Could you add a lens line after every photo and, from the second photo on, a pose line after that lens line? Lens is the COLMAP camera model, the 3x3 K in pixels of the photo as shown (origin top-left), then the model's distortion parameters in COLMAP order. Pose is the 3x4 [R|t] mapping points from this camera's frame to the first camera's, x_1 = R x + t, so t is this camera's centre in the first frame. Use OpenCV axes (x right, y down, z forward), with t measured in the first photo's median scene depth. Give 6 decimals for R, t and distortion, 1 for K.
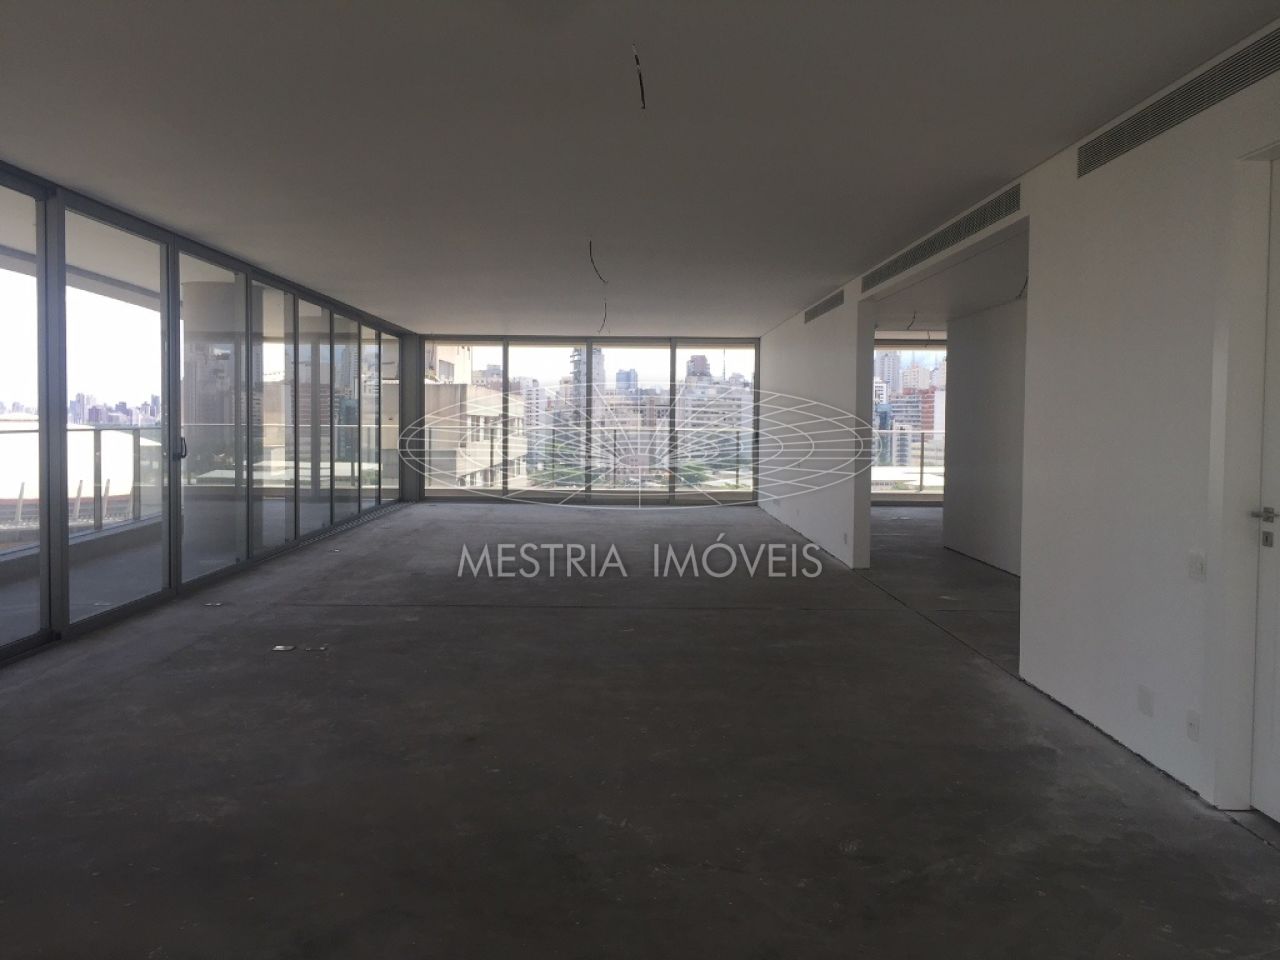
lens RADIAL K [[1101.0, 0, 633.2], [0, 1101.0, 469.0], [0, 0, 1]] dist [0.060657, -0.080238]
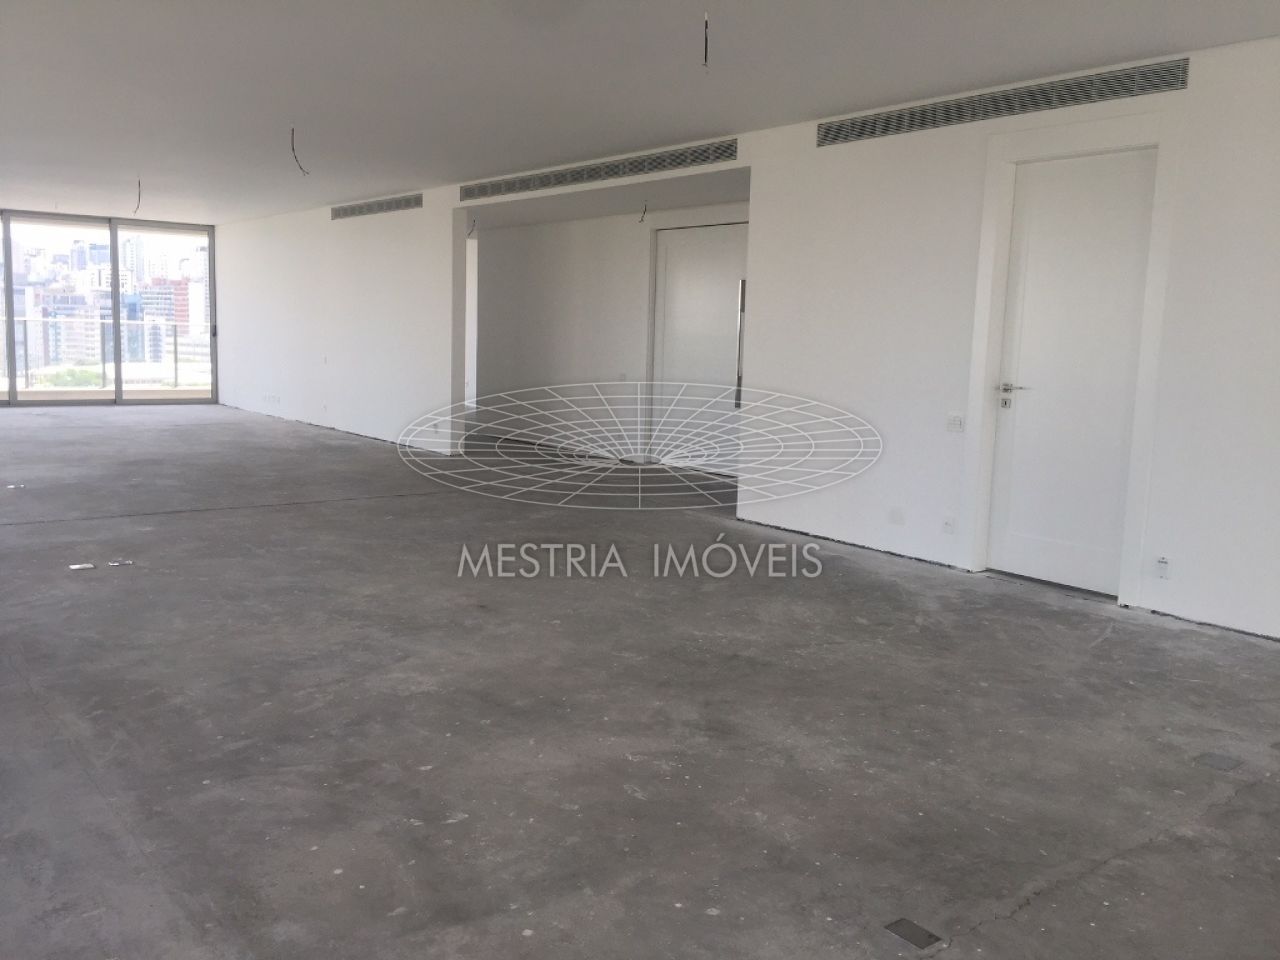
lens RADIAL K [[1101.0, 0, 632.4], [0, 1101.0, 473.2], [0, 0, 1]] dist [0.060657, -0.080238]
pose [[0.800130, -0.066596, 0.596118, -0.174997], [0.008260, 0.994947, 0.100066, -0.000292], [-0.599769, -0.075142, 0.796637, 0.006857]]
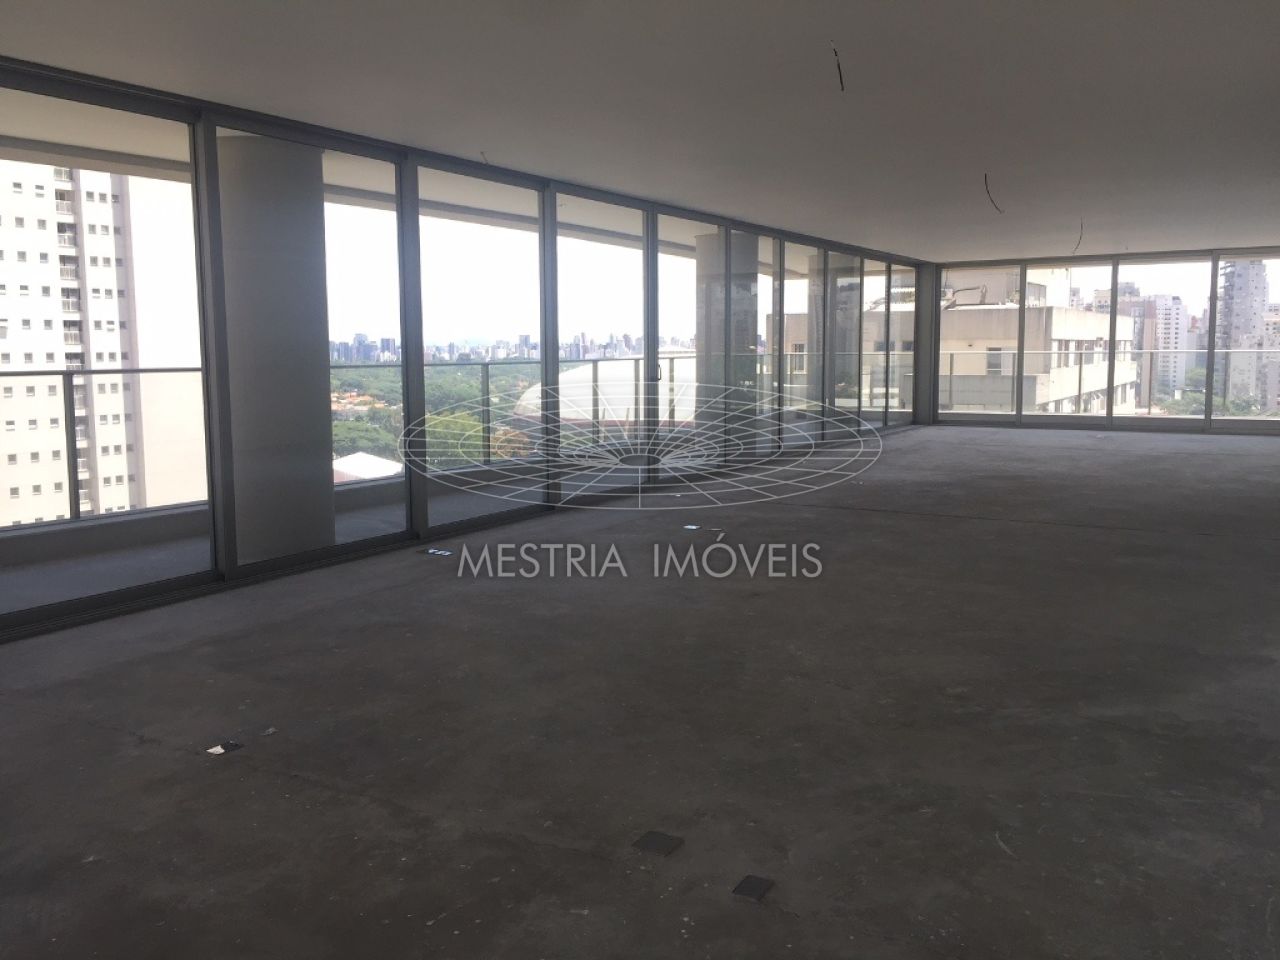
lens RADIAL K [[1101.0, 0, 630.7], [0, 1101.0, 489.0], [0, 0, 1]] dist [0.060657, -0.080238]
pose [[0.851714, 0.049830, -0.521633, 0.100829], [-0.006394, 0.996382, 0.084741, 0.002972], [0.523968, -0.068840, 0.848951, -0.043482]]
